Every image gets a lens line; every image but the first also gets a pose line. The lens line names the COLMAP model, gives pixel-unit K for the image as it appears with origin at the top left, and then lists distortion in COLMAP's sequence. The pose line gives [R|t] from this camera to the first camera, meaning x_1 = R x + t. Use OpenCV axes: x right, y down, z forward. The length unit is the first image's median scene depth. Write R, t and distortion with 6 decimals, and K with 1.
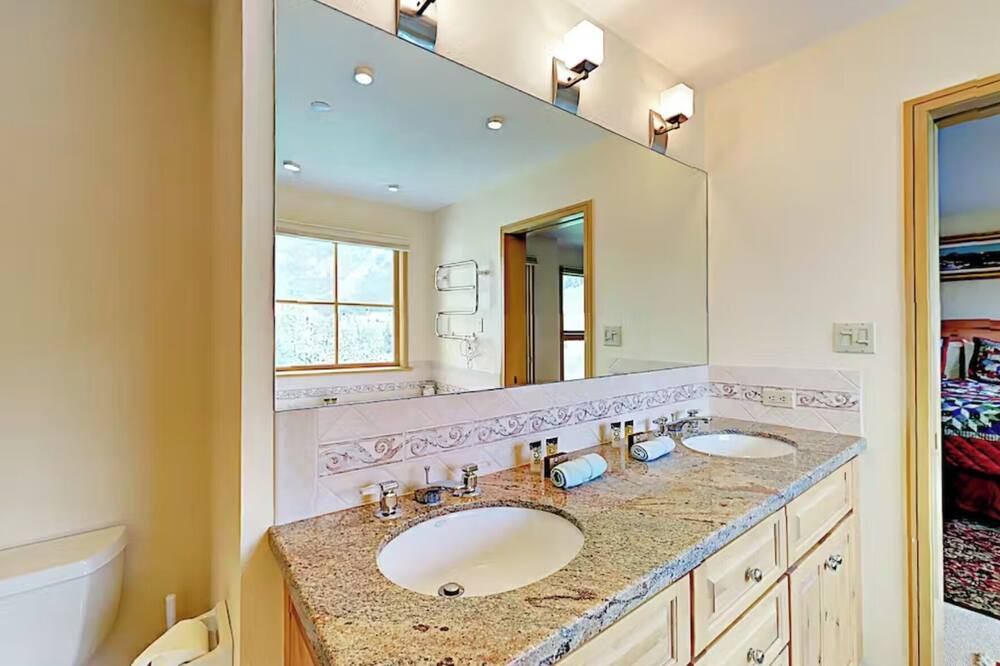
lens RADIAL K [[421.2, 0, 496.8], [0, 421.2, 332.2], [0, 0, 1]] dist [0.003795, 0.000480]
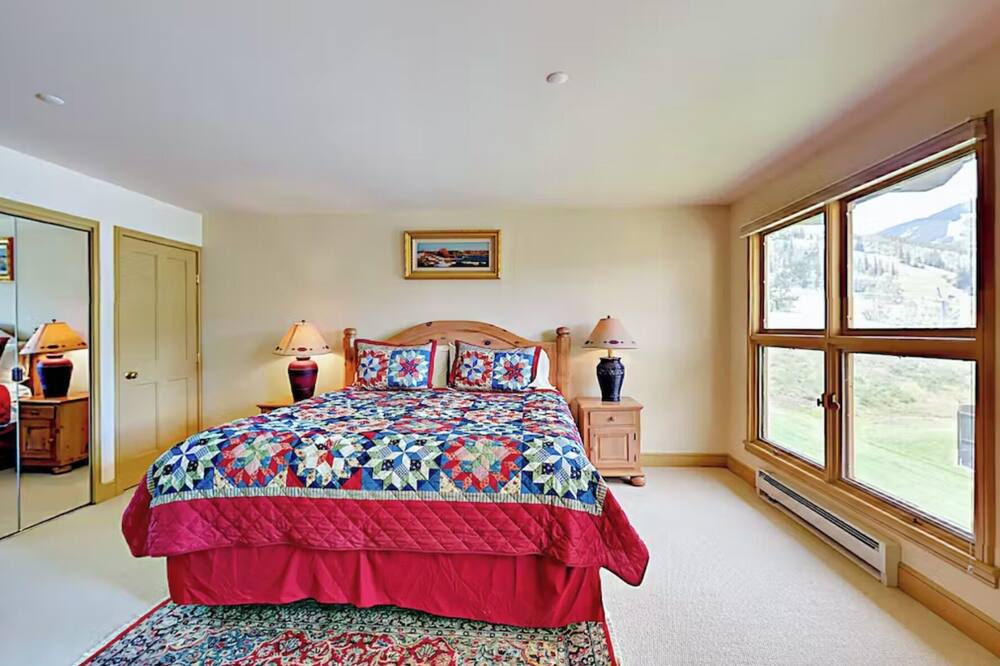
lens RADIAL K [[421.2, 0, 501.5], [0, 421.2, 332.5], [0, 0, 1]] dist [0.003795, 0.000480]
pose [[0.653090, -0.002673, 0.757276, 0.697627], [0.002090, 0.999996, 0.001727, -0.009460], [-0.757277, 0.000455, 0.653093, 0.455511]]
